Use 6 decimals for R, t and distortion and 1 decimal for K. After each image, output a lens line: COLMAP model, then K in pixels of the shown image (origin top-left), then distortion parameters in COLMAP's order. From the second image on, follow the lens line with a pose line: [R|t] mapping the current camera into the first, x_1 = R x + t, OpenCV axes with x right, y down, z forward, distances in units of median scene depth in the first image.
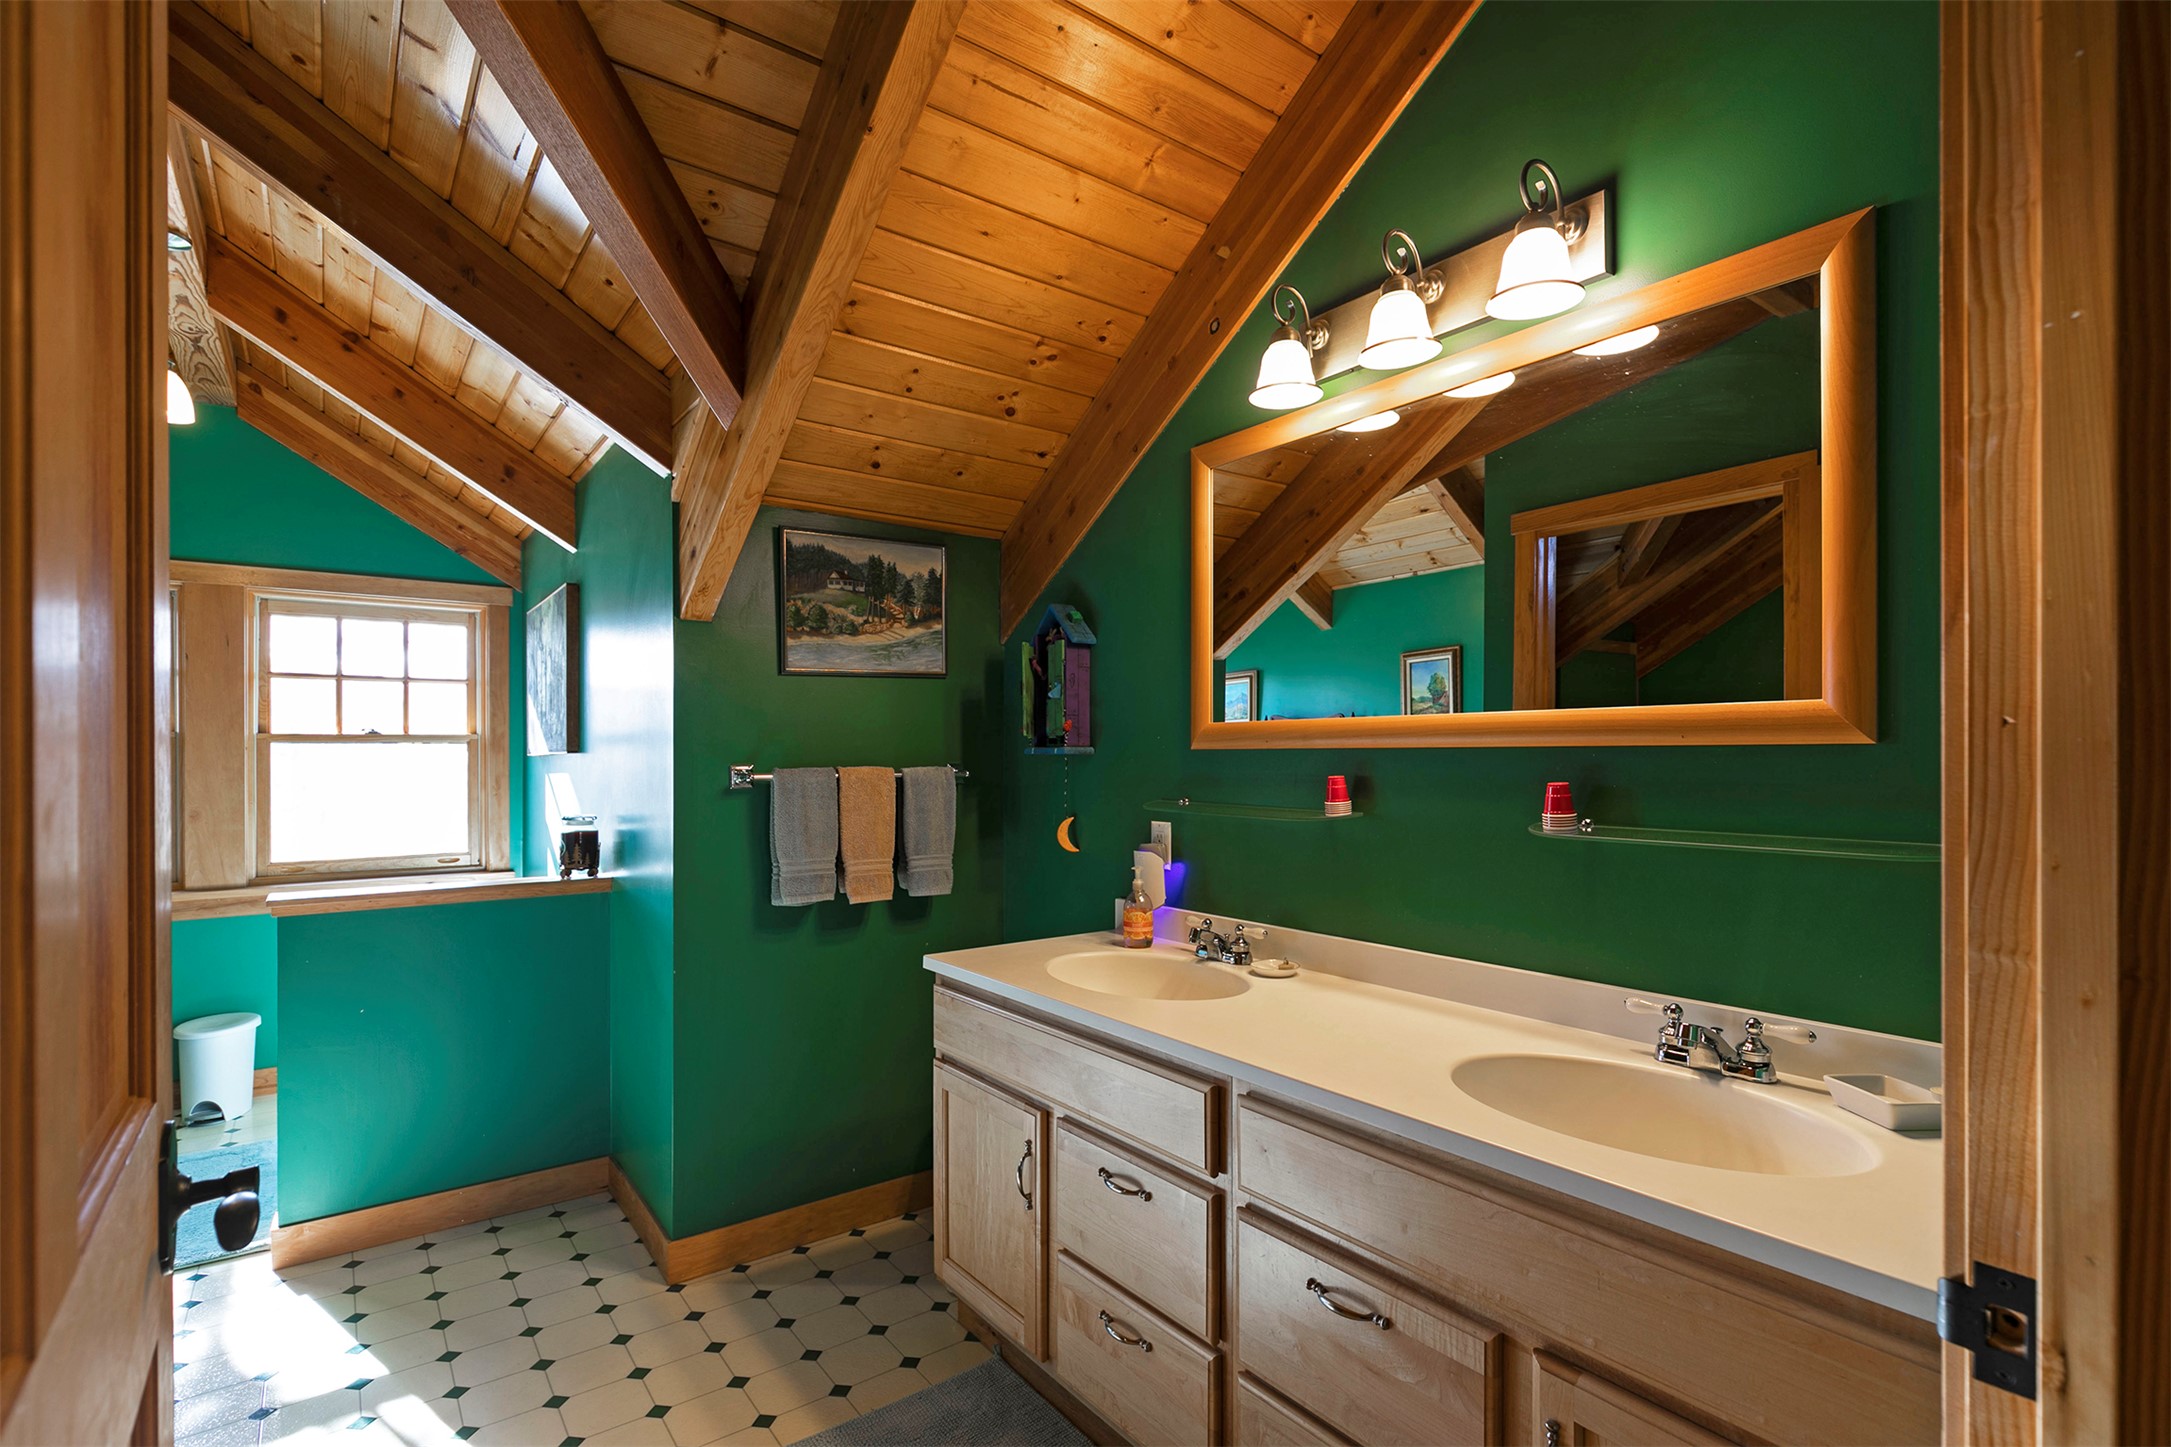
lens RADIAL K [[1008.6, 0, 1095.2], [0, 1008.6, 744.0], [0, 0, 1]] dist [-0.002335, 0.000965]
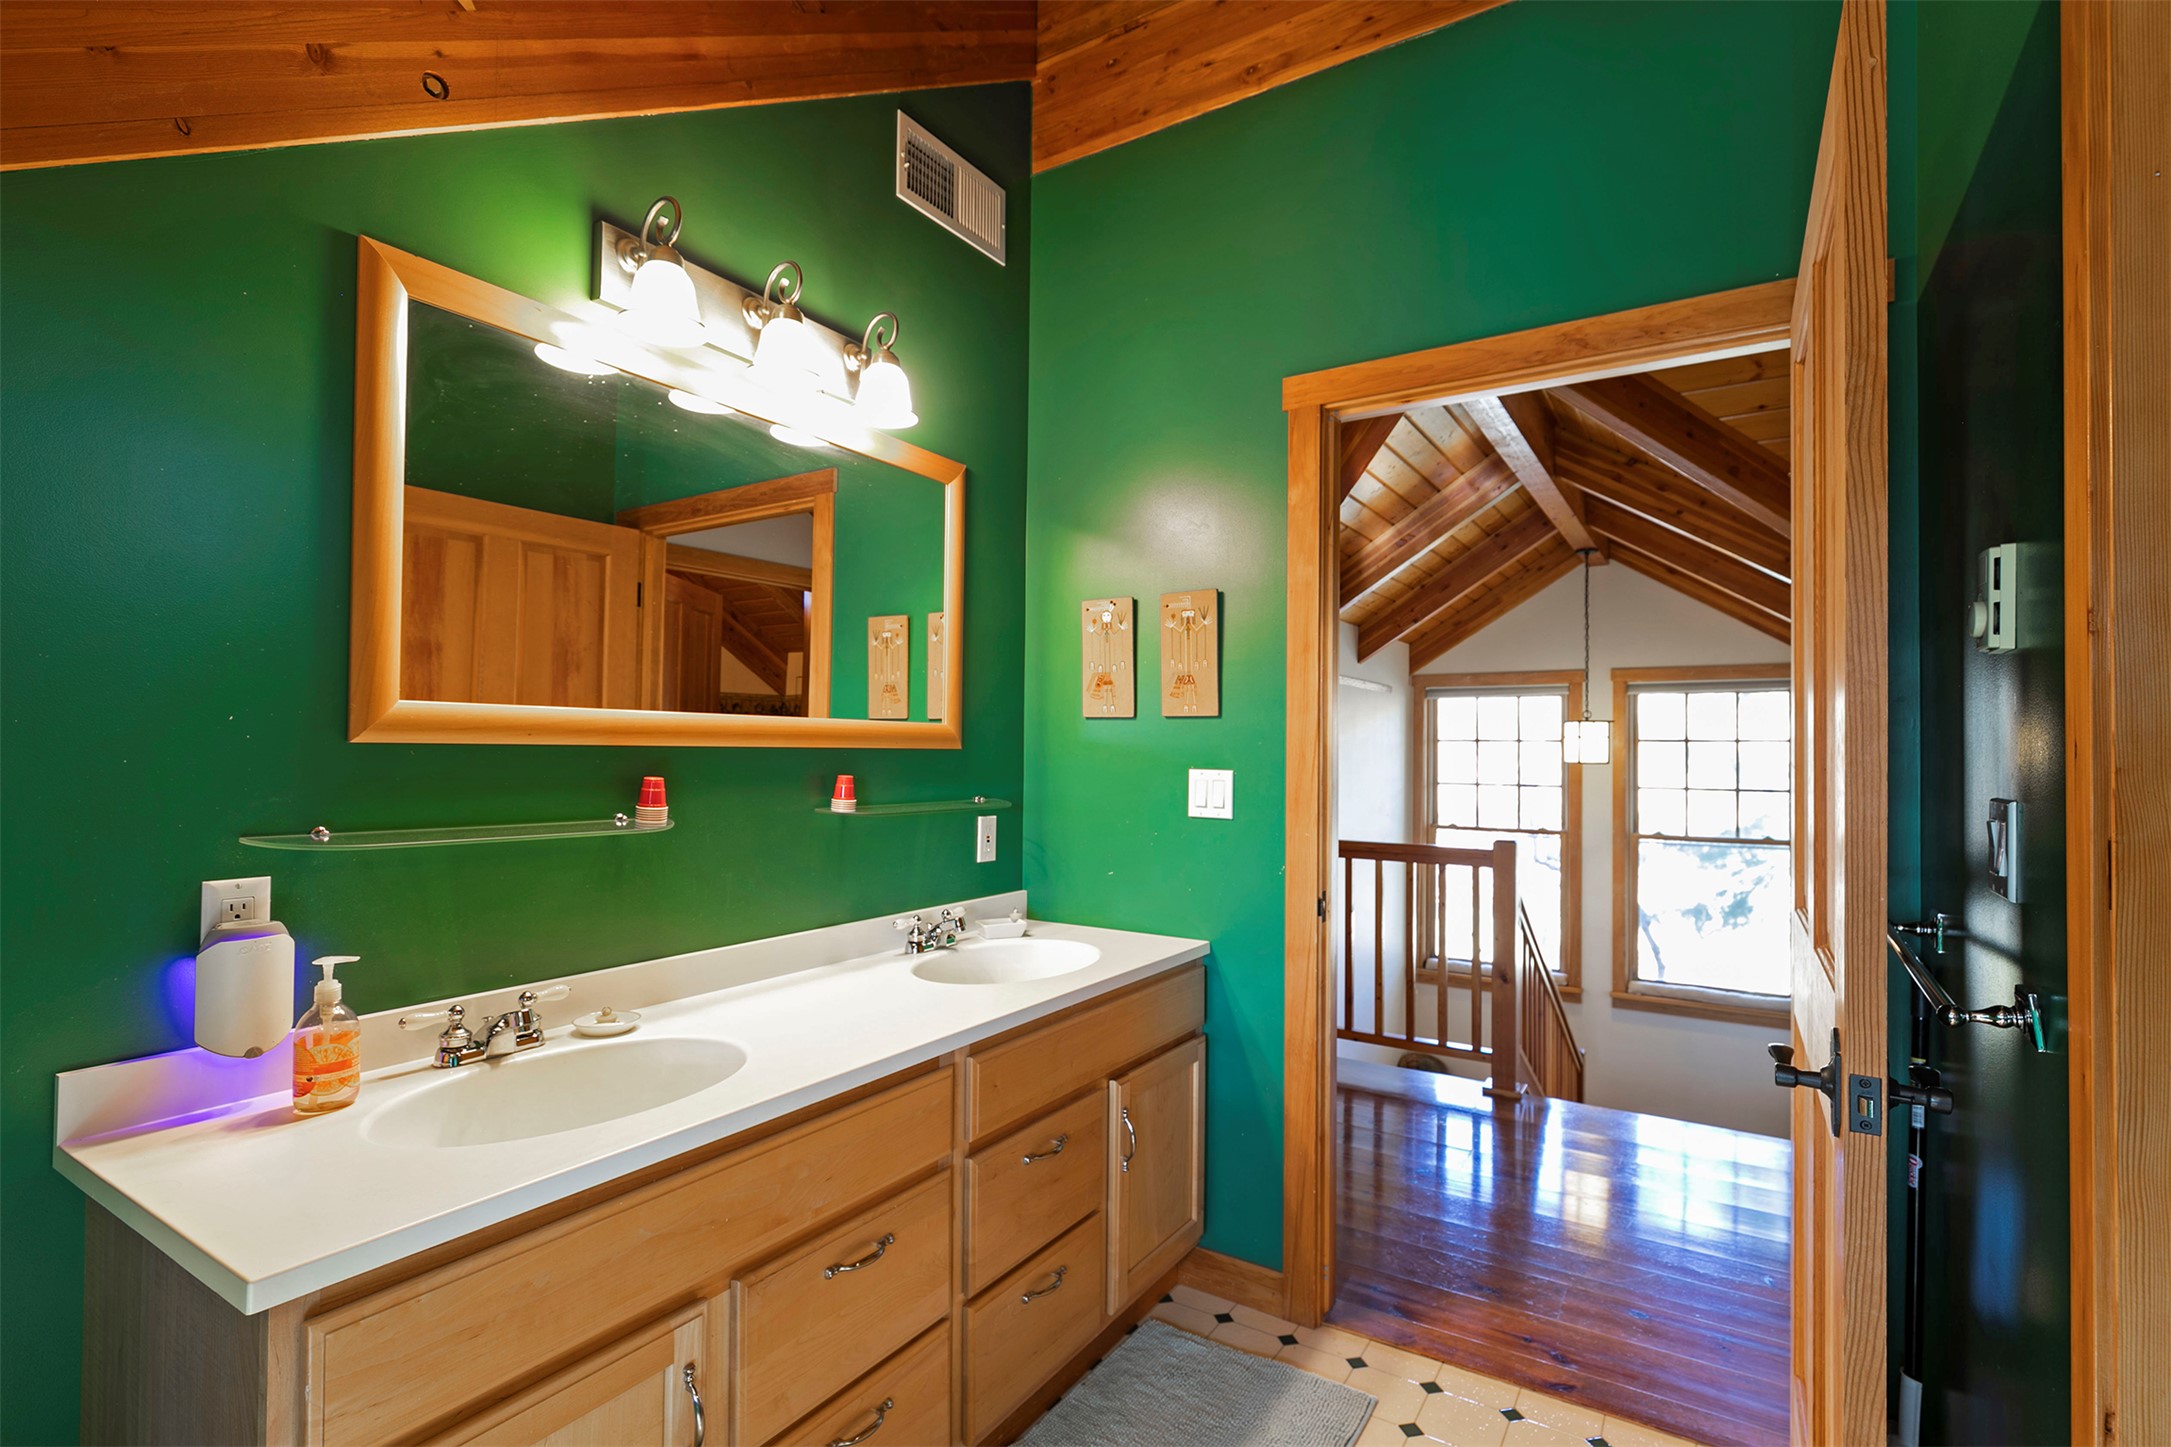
lens RADIAL K [[1008.6, 0, 1094.3], [0, 1008.6, 734.6], [0, 0, 1]] dist [-0.002335, 0.000965]
pose [[-0.356870, 0.014949, 0.934034, -1.288197], [-0.017177, 0.999598, -0.022561, 0.011926], [-0.933996, -0.024095, -0.356470, 1.702803]]
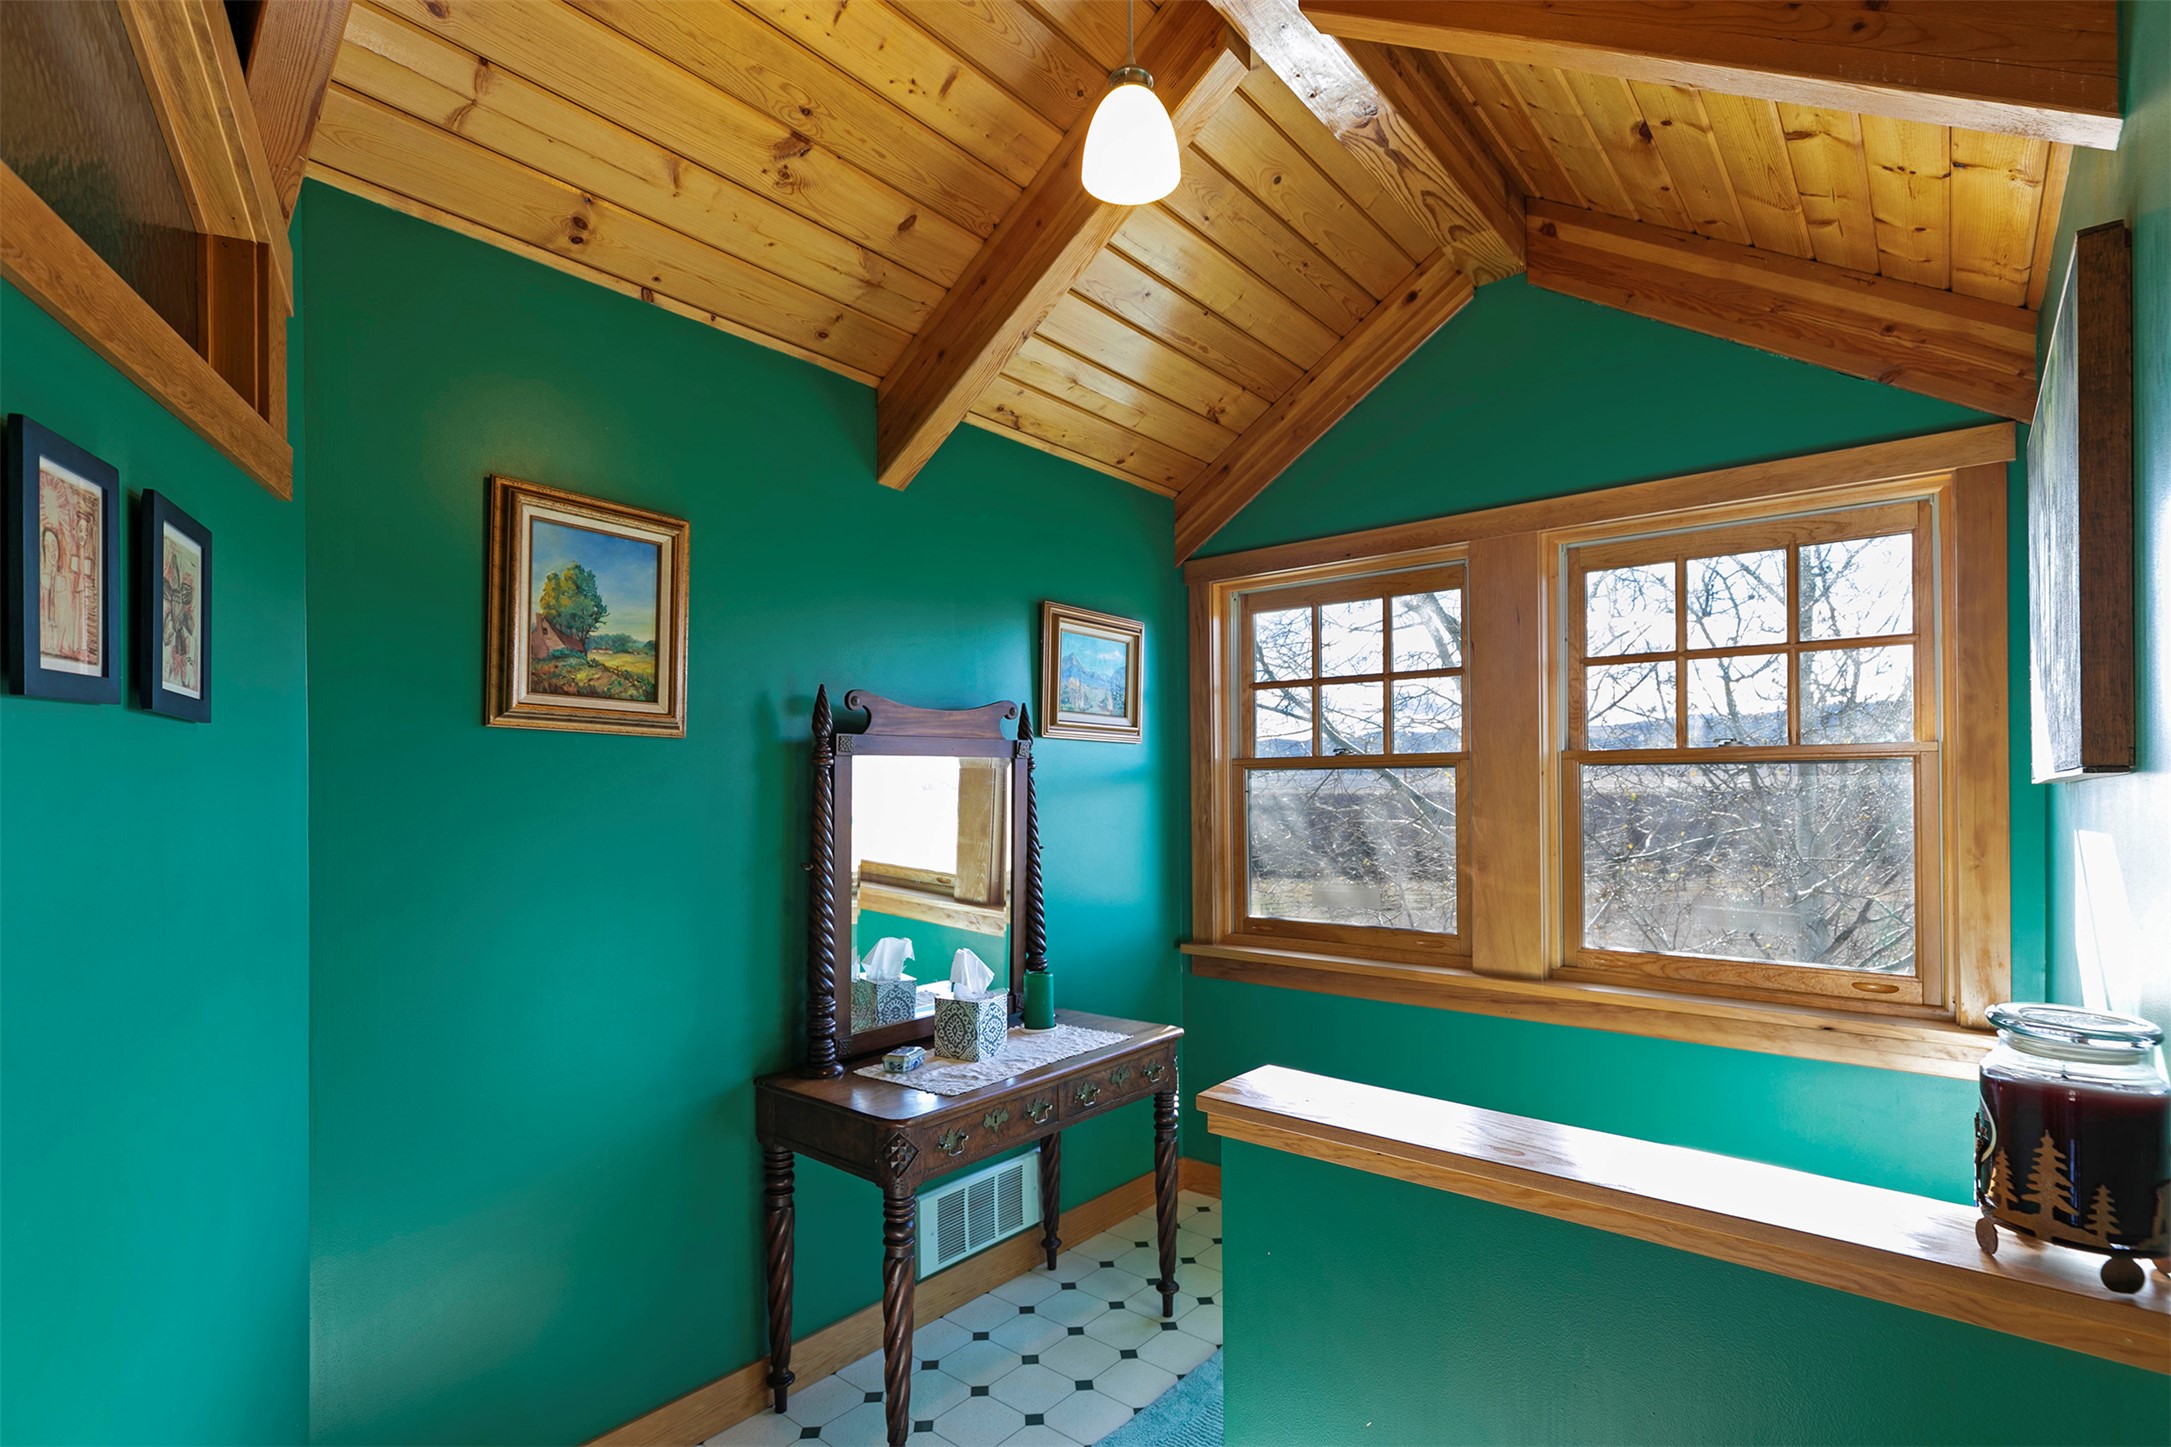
lens RADIAL K [[1008.6, 0, 1085.4], [0, 1008.6, 782.8], [0, 0, 1]] dist [-0.002335, 0.000965]
pose [[0.211563, 0.000160, -0.977364, -0.219339], [0.009556, 0.999952, 0.002233, 0.005495], [0.977318, -0.009812, 0.211551, 0.489256]]
